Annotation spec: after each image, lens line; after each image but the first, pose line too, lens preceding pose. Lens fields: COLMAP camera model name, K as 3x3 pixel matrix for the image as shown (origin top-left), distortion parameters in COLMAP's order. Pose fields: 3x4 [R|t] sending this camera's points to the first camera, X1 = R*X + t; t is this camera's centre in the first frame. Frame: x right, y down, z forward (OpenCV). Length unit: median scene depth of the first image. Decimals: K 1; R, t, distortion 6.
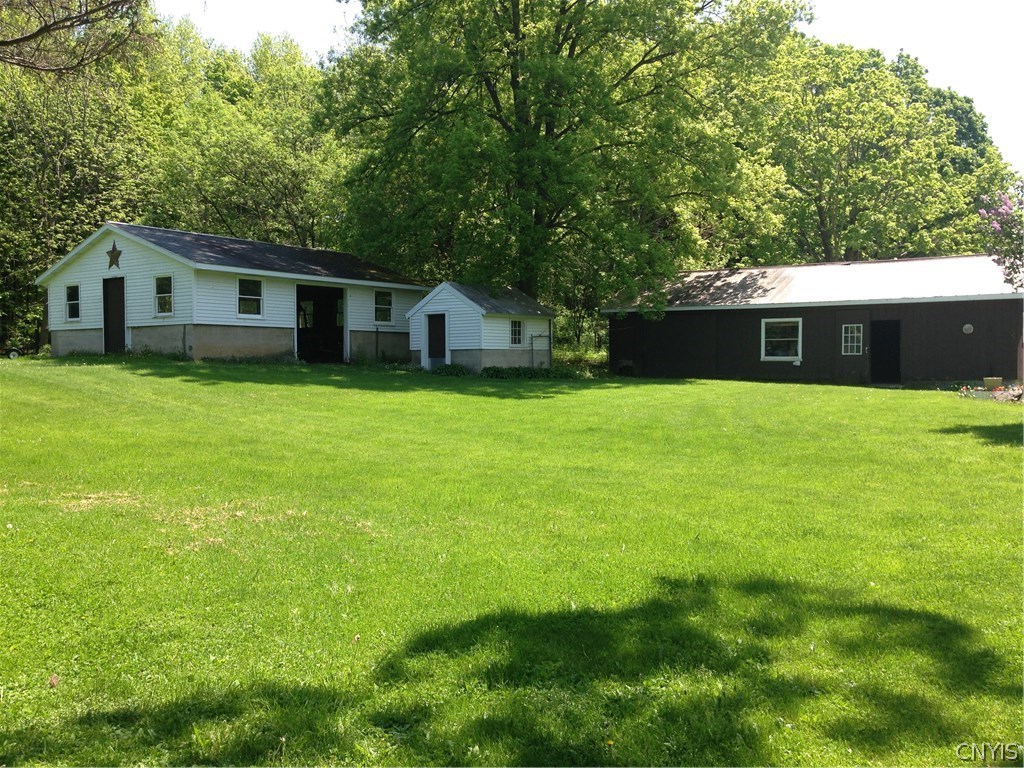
lens RADIAL K [[892.7, 0, 511.8], [0, 892.7, 381.4], [0, 0, 1]] dist [0.045607, -0.128717]
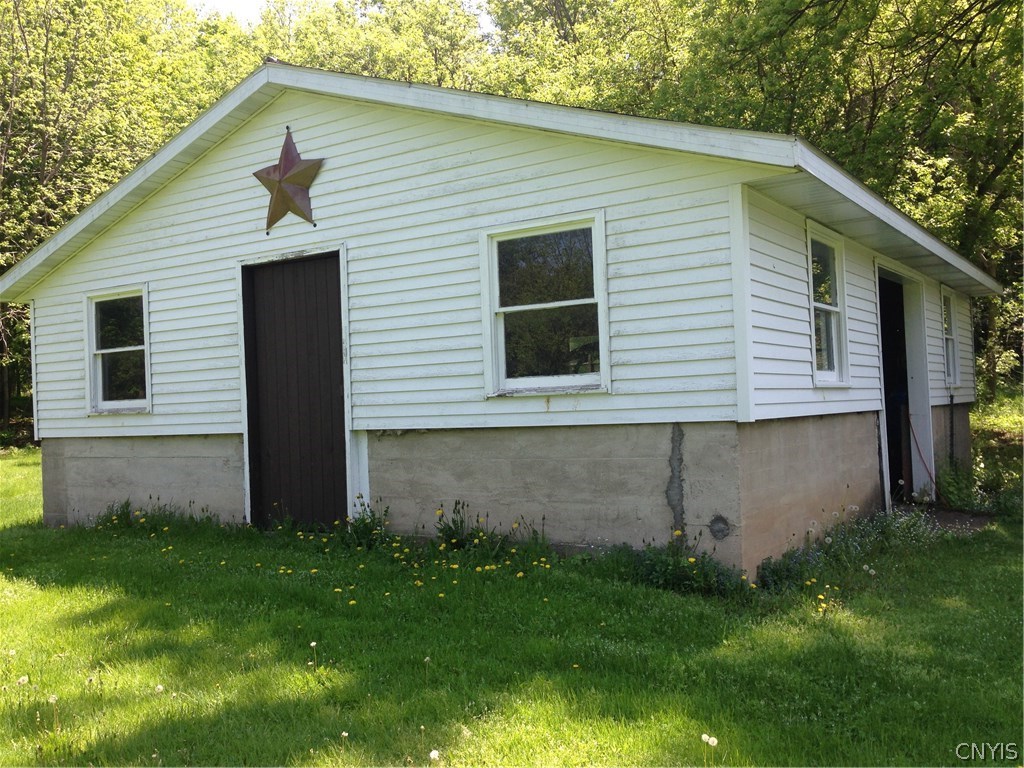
lens RADIAL K [[892.7, 0, 512.6], [0, 892.7, 385.2], [0, 0, 1]] dist [0.045607, -0.128717]
pose [[0.996998, -0.033401, 0.069859, -0.393567], [0.036303, 0.998512, -0.040687, -0.061075], [-0.068396, 0.043101, 0.996727, 0.711443]]
